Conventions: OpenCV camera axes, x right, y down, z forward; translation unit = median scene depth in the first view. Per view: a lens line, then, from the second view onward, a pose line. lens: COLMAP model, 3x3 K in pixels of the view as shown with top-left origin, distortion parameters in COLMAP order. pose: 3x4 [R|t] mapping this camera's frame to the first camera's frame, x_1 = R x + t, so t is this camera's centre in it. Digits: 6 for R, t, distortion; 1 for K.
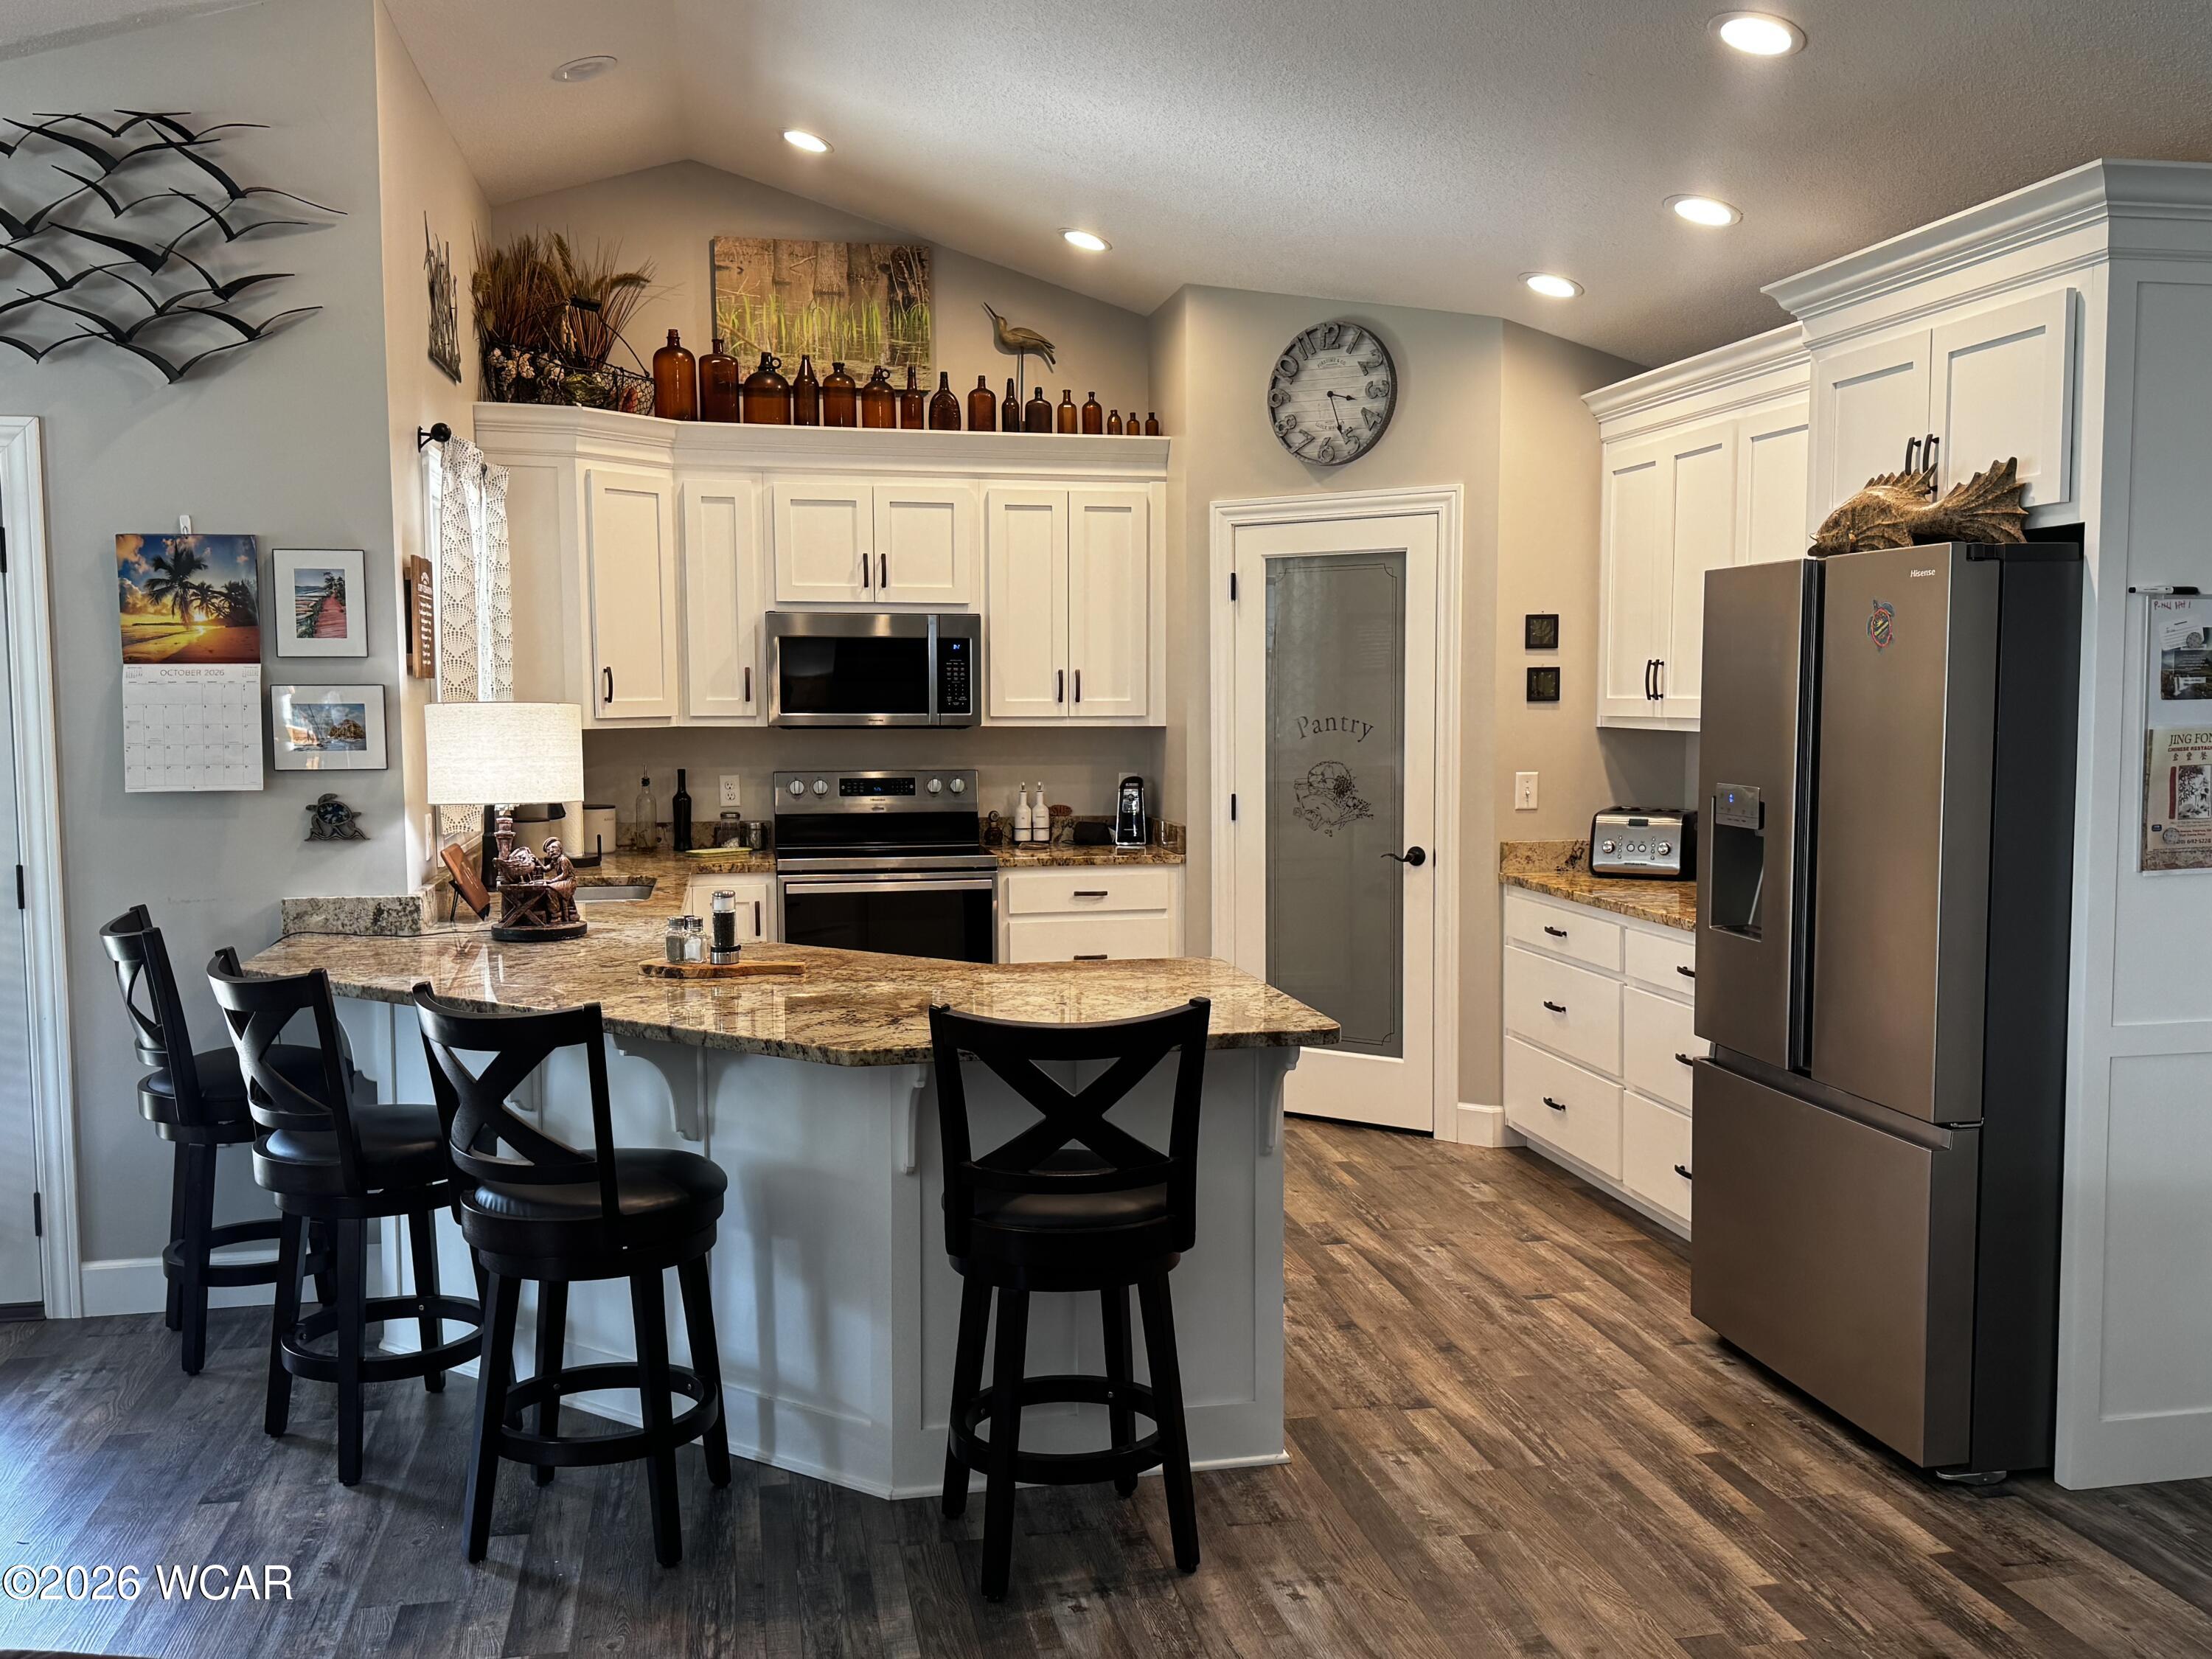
lens RADIAL K [[1950.4, 0, 1140.7], [0, 1950.4, 853.9], [0, 0, 1]] dist [0.139779, -0.171207]
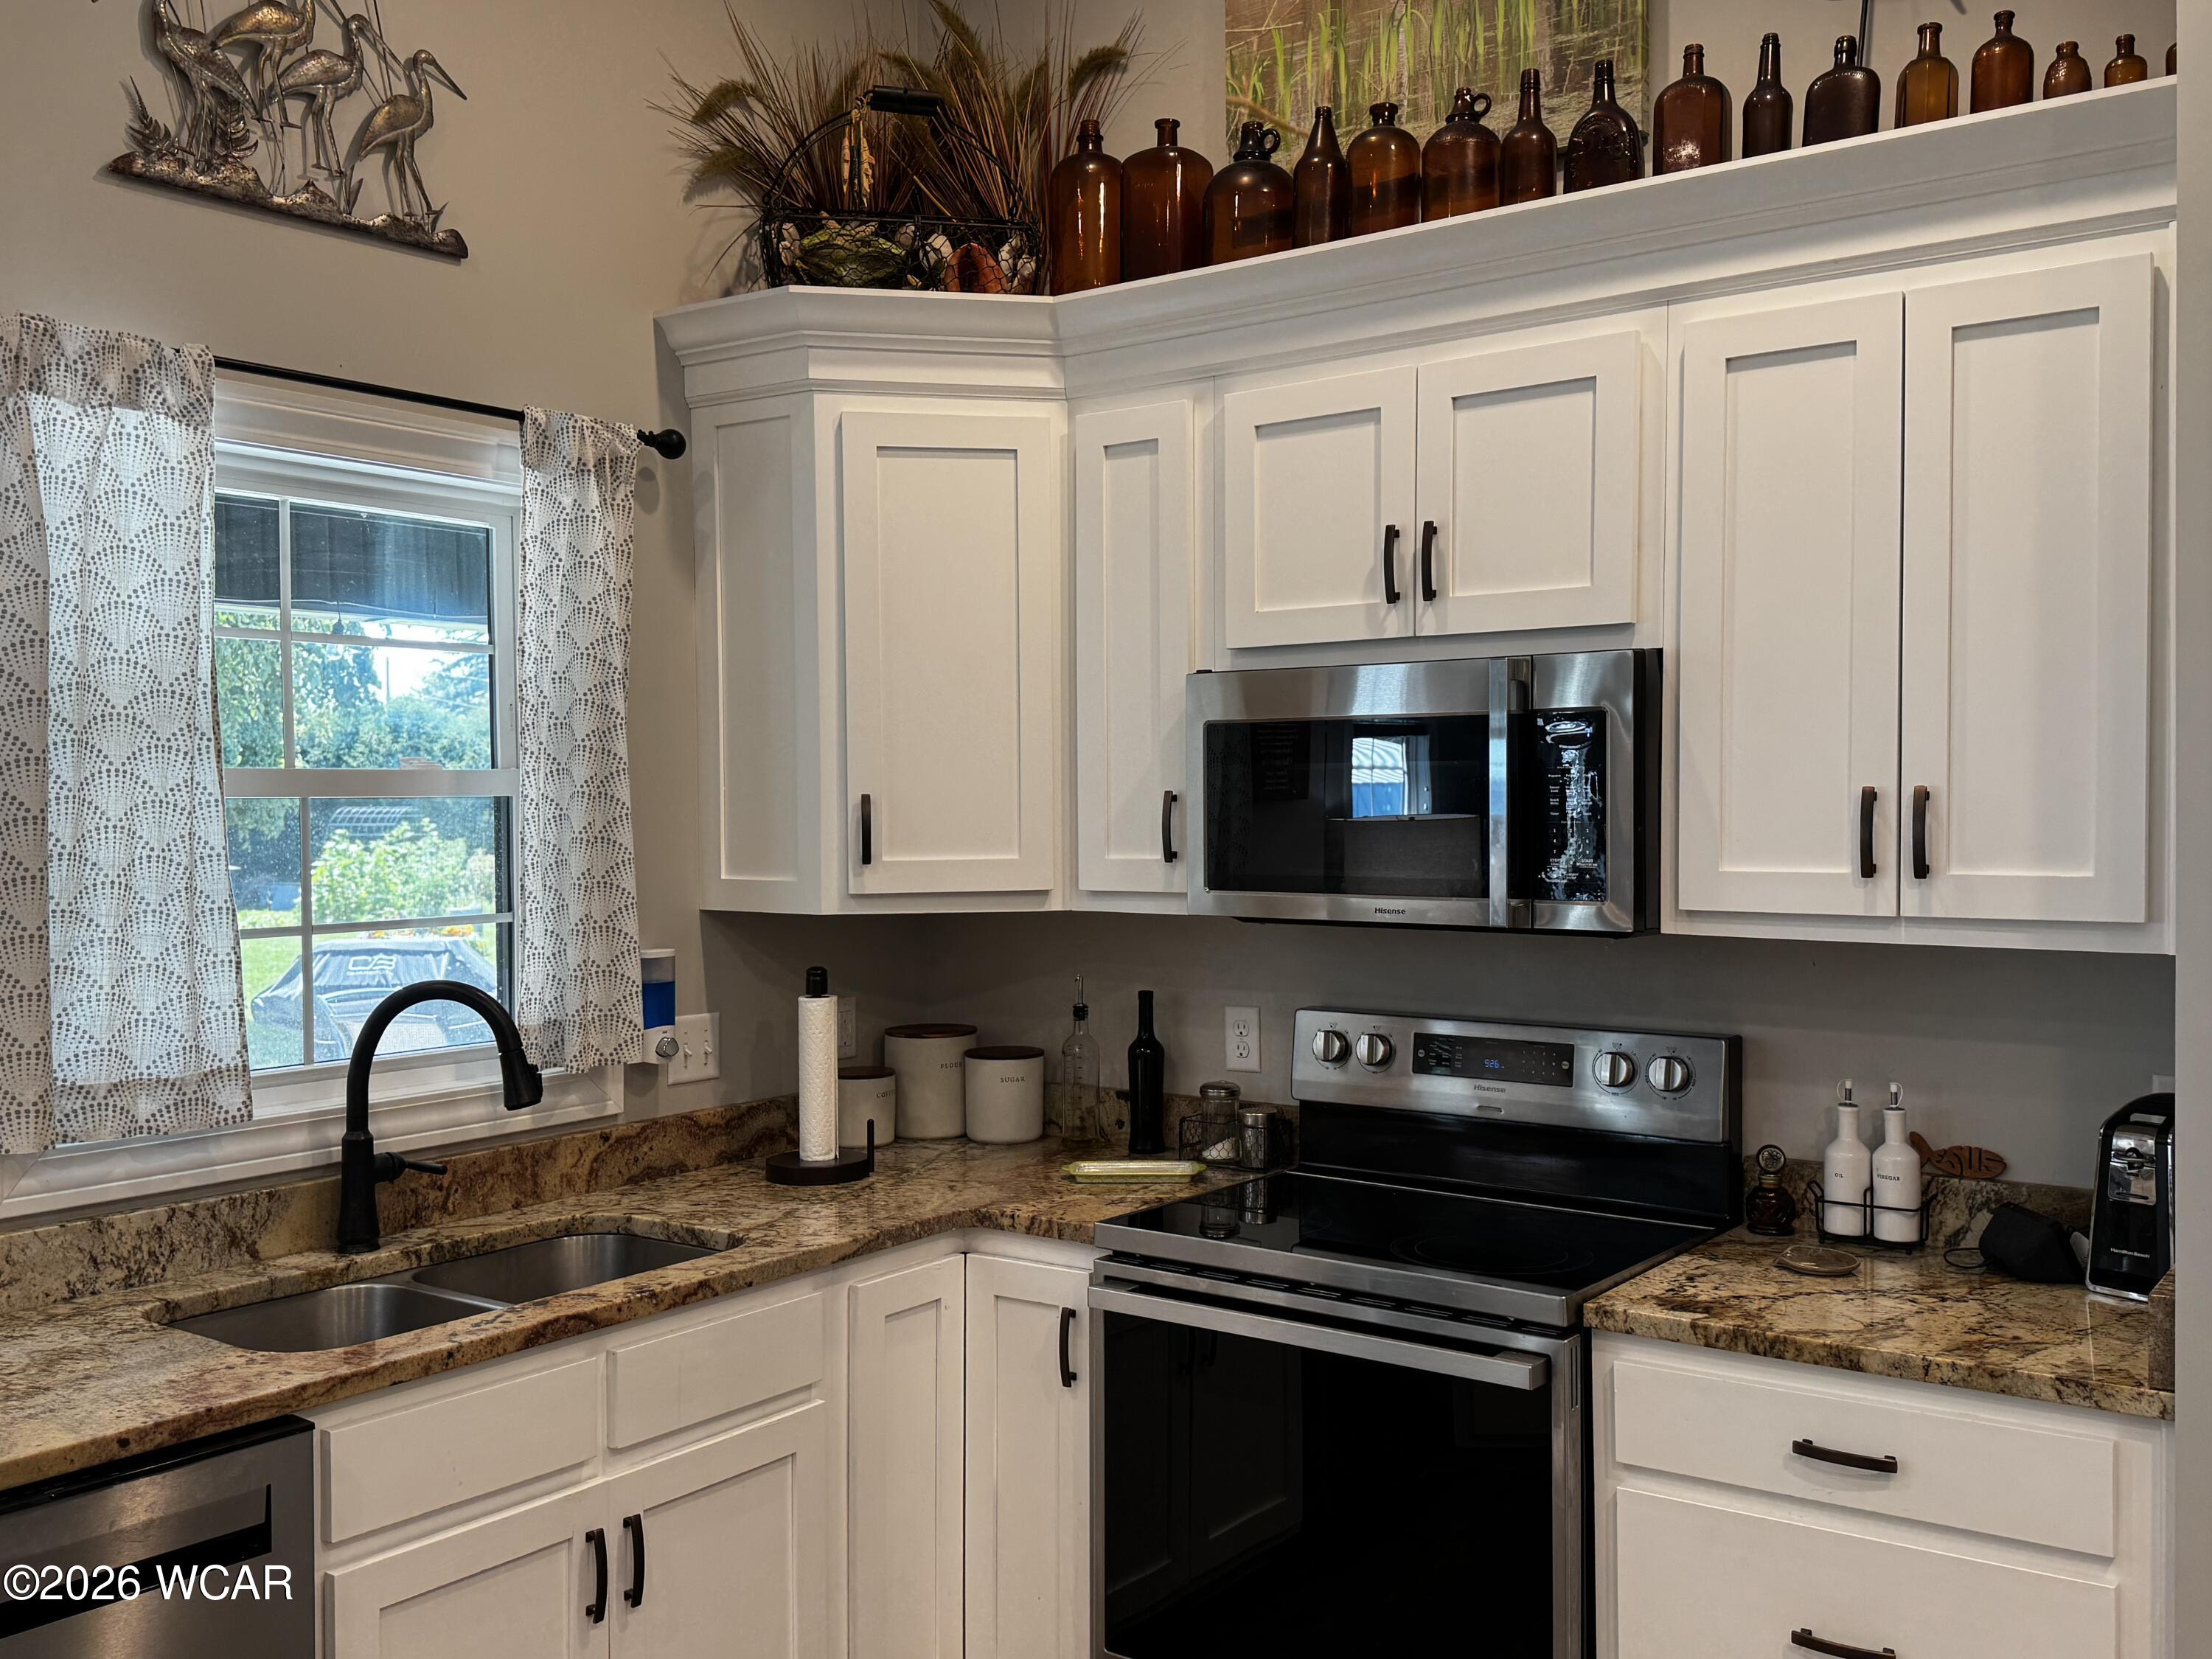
lens RADIAL K [[1969.4, 0, 1111.8], [0, 1969.4, 839.6], [0, 0, 1]] dist [0.171788, -0.329161]
pose [[0.668404, 0.011175, -0.743714, 0.159058], [-0.061588, 0.997285, -0.040367, -0.069314], [0.741244, 0.072786, 0.667278, 0.736978]]
